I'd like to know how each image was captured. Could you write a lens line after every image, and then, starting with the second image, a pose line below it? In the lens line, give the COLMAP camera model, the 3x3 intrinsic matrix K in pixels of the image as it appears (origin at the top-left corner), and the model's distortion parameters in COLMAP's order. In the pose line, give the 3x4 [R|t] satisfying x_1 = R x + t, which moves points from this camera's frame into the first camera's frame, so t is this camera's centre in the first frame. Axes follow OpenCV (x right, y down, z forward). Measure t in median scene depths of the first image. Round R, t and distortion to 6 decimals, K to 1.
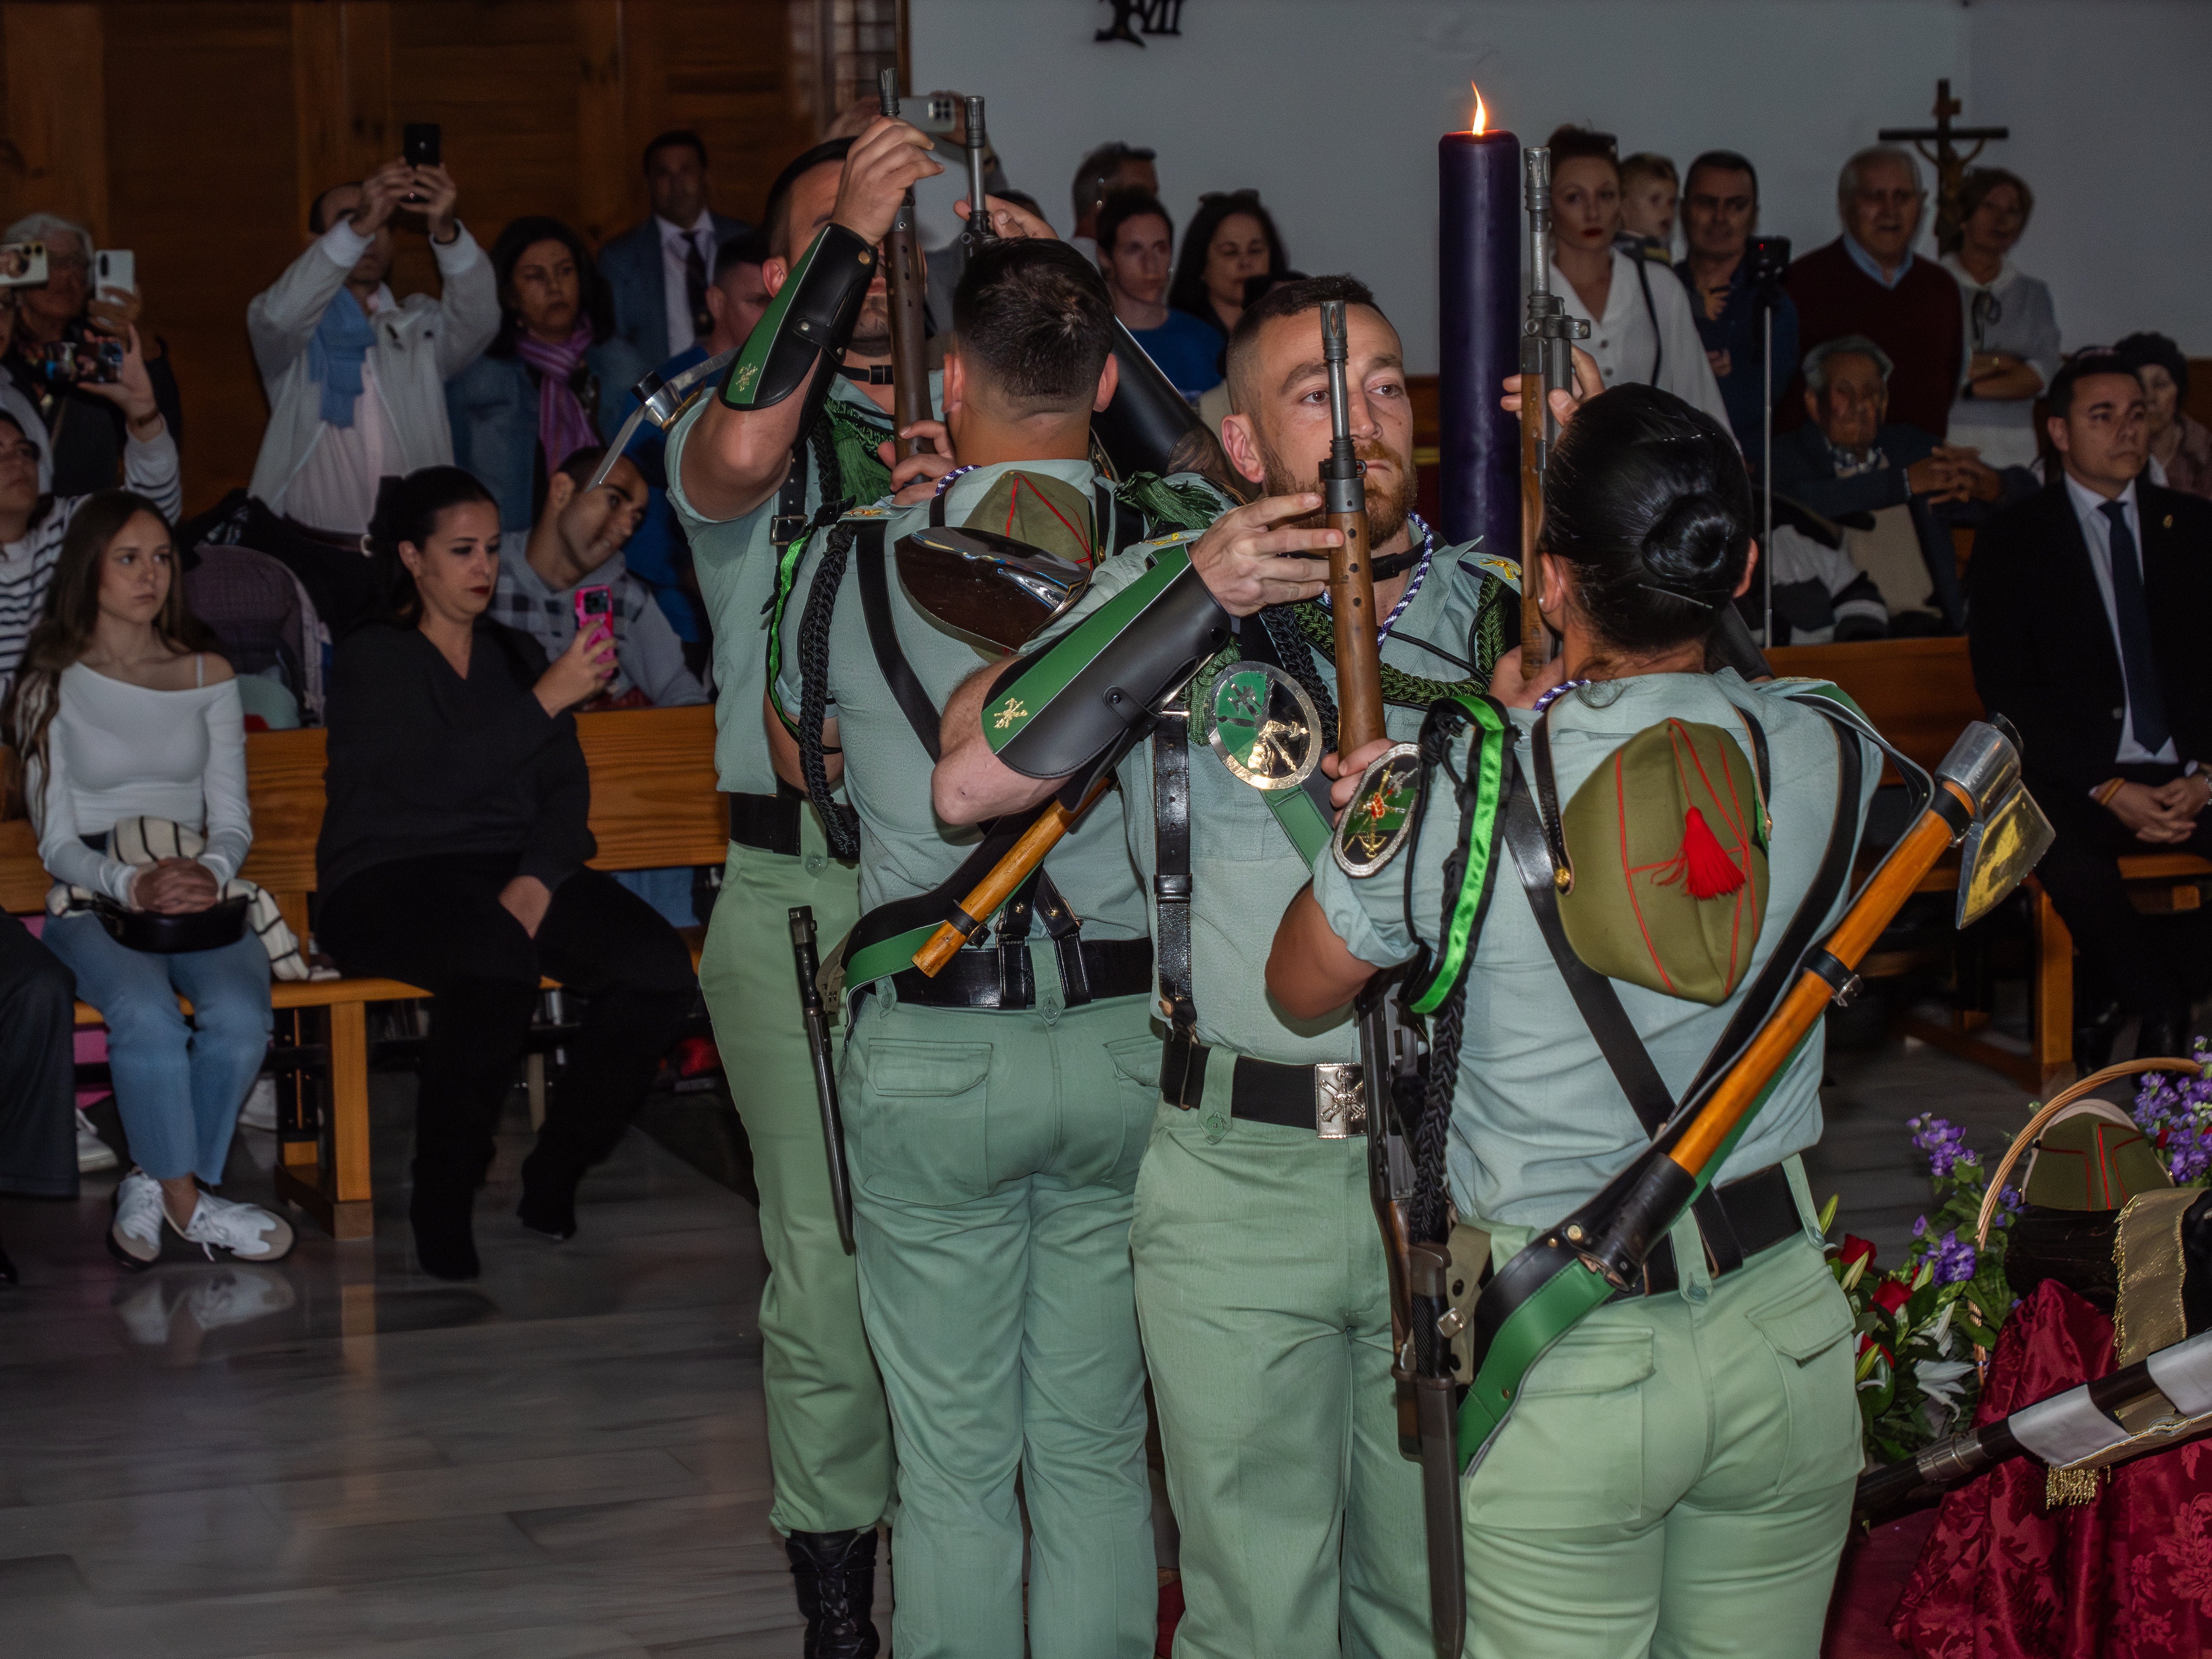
lens RADIAL K [[6012.1, 0, 1106.0], [0, 6012.1, 829.5], [0, 0, 1]] dist [0.039354, 0.565994]
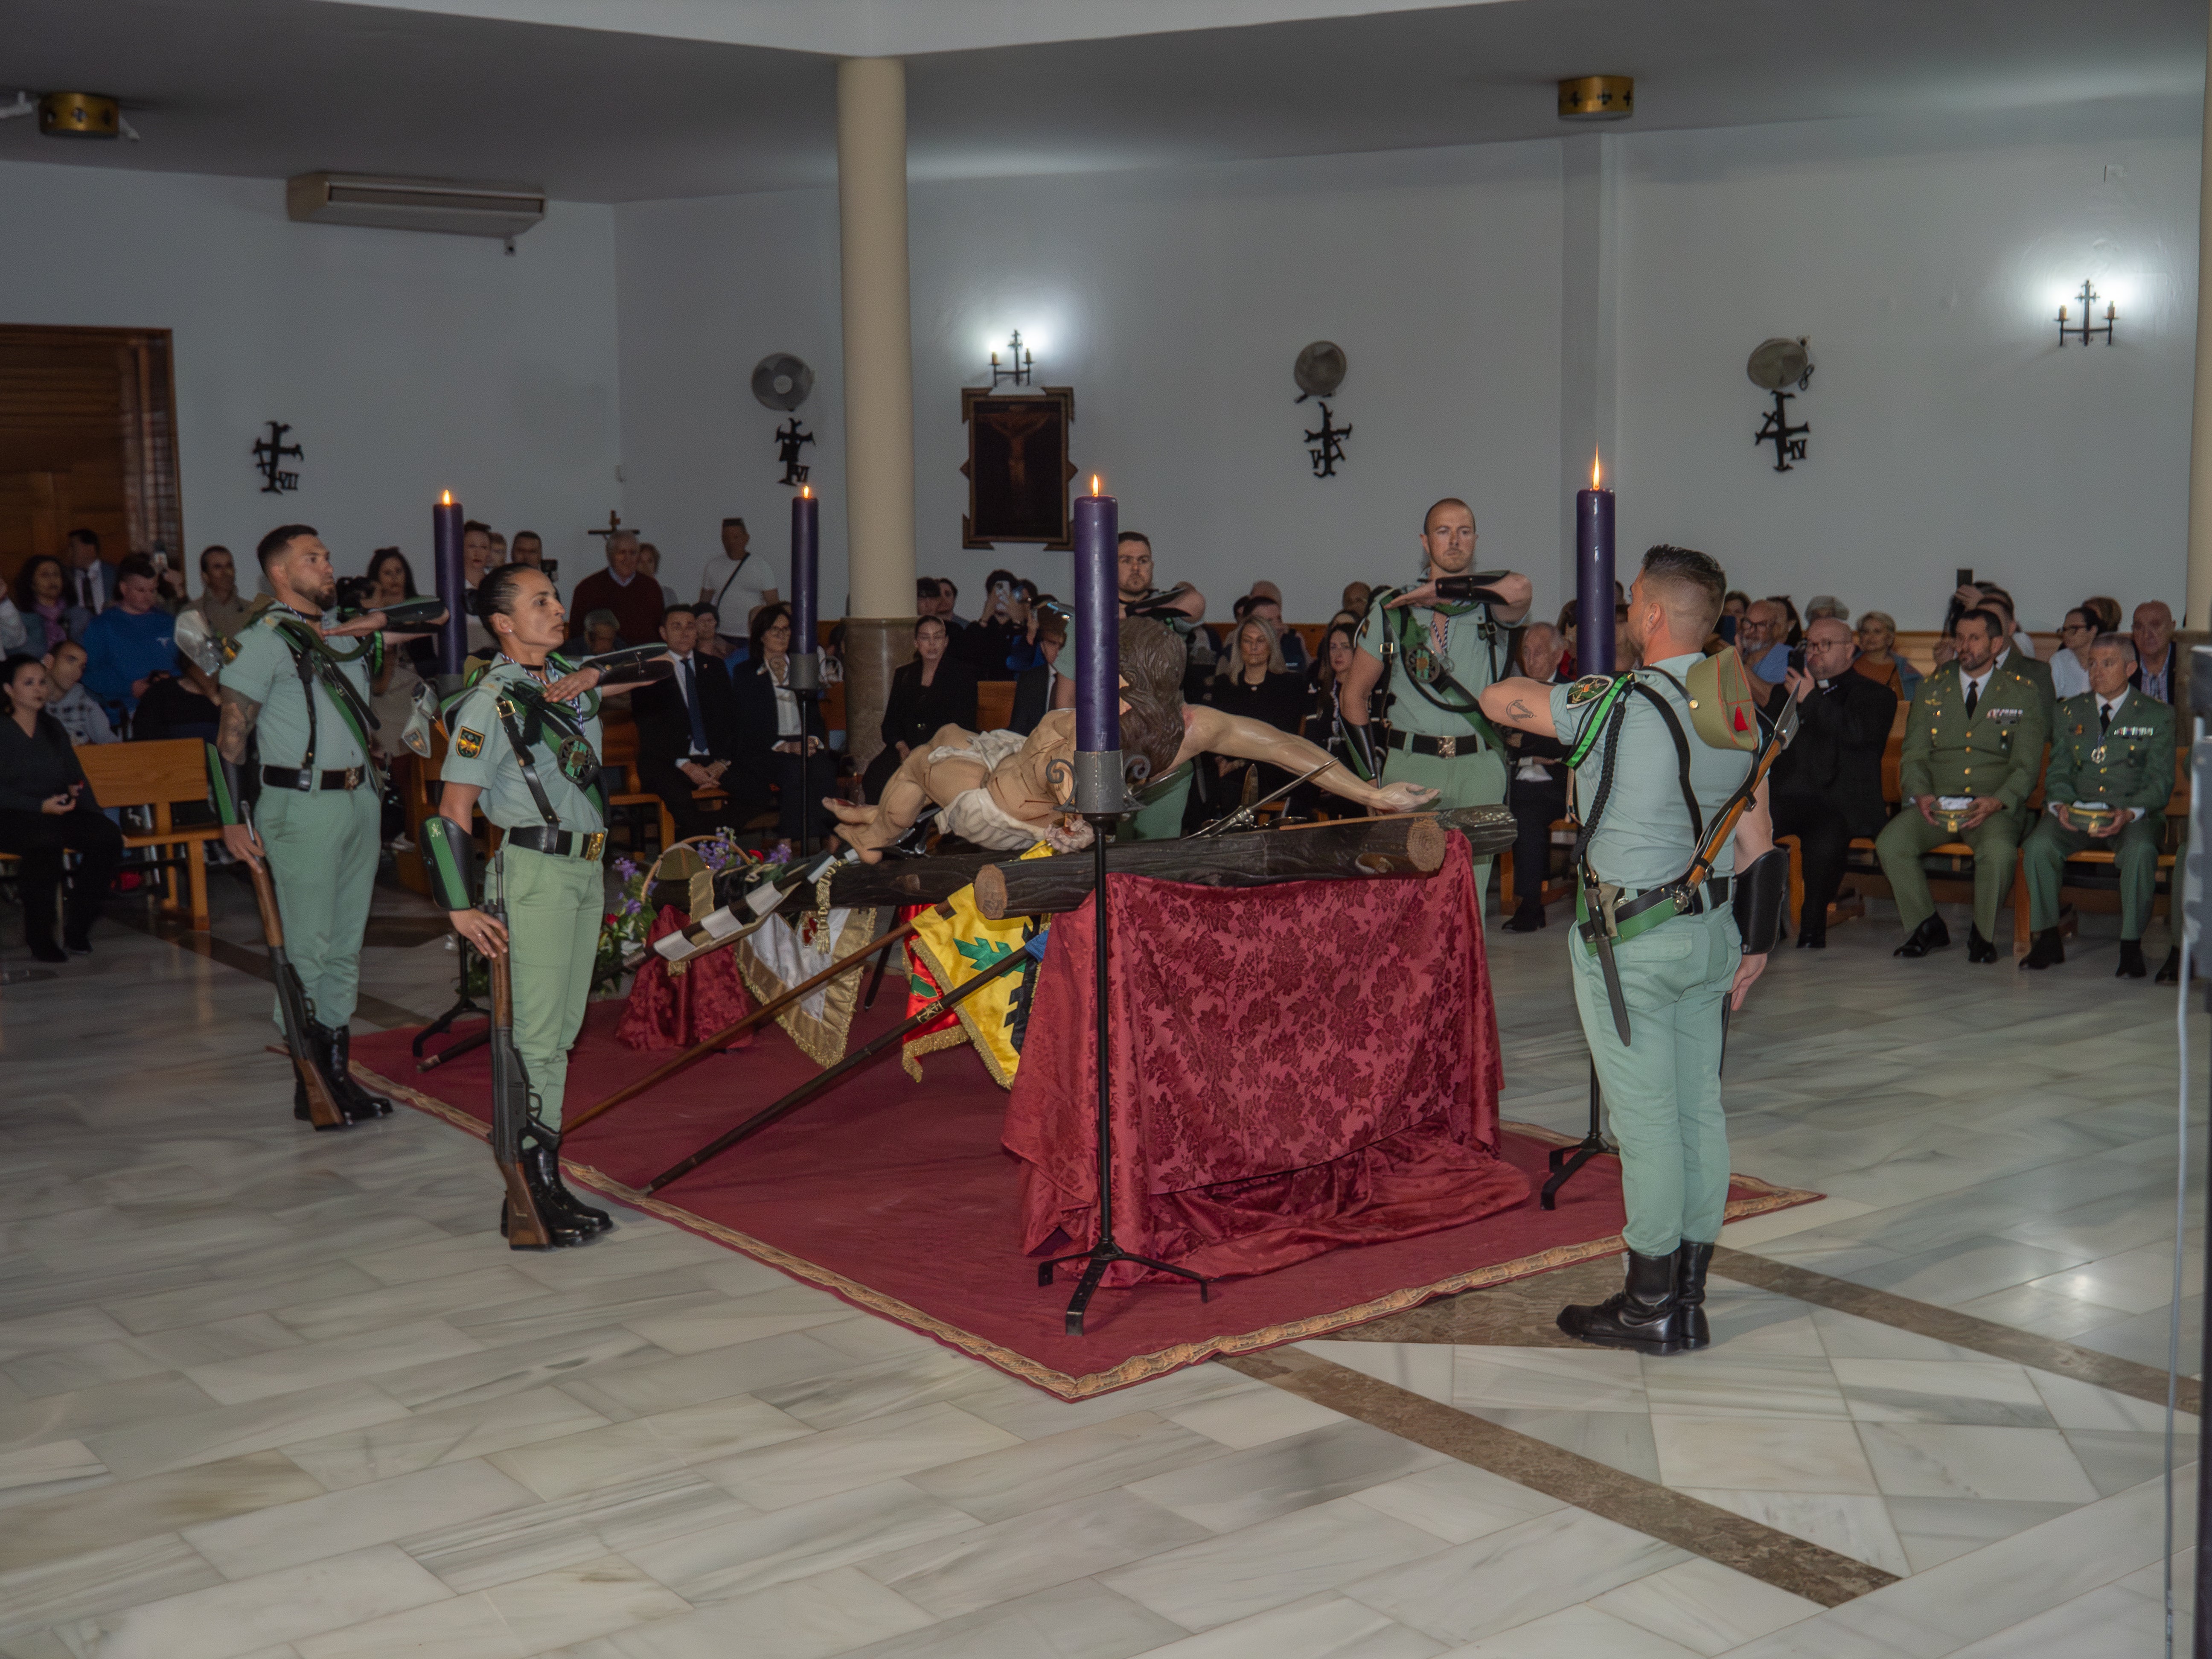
lens RADIAL K [[2609.8, 0, 1101.3], [0, 2609.8, 780.4], [0, 0, 1]] dist [-0.028566, 0.041061]
pose [[0.948658, -0.029647, 0.314911, -0.032708], [0.038591, 0.999008, -0.022203, 0.048655], [-0.313940, 0.033216, 0.948861, -0.220343]]
